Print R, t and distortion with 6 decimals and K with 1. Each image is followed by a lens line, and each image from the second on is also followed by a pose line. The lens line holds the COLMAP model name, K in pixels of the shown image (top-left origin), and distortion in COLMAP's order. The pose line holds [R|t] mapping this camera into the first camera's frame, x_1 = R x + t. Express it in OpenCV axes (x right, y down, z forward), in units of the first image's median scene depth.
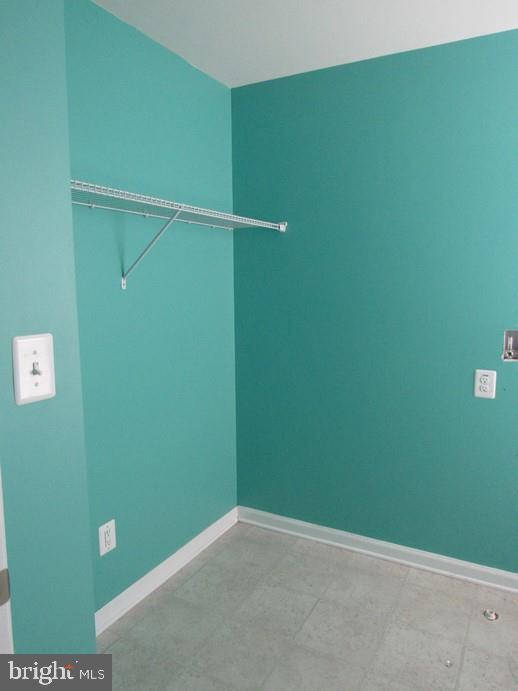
lens RADIAL K [[494.3, 0, 259.7], [0, 494.3, 343.2], [0, 0, 1]] dist [-0.002571, 0.004220]
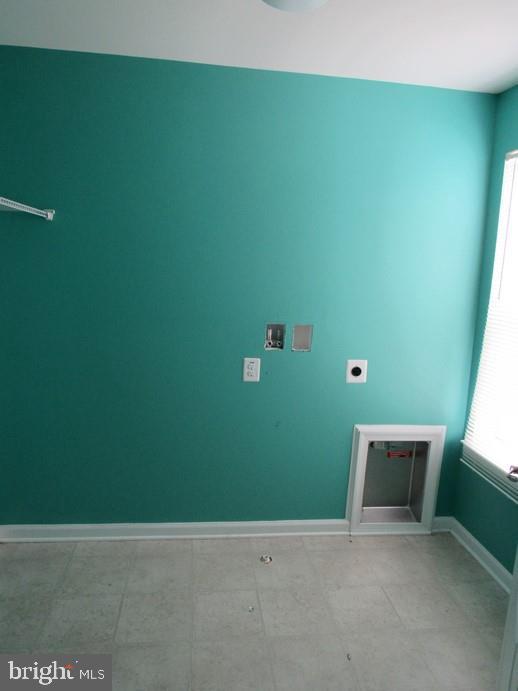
lens RADIAL K [[494.3, 0, 258.4], [0, 494.3, 347.6], [0, 0, 1]] dist [-0.002571, 0.004220]
pose [[0.822720, -0.055995, 0.565682, -0.192618], [0.026867, 0.997855, 0.059700, -0.039735], [-0.567811, -0.033918, 0.822460, 0.027107]]
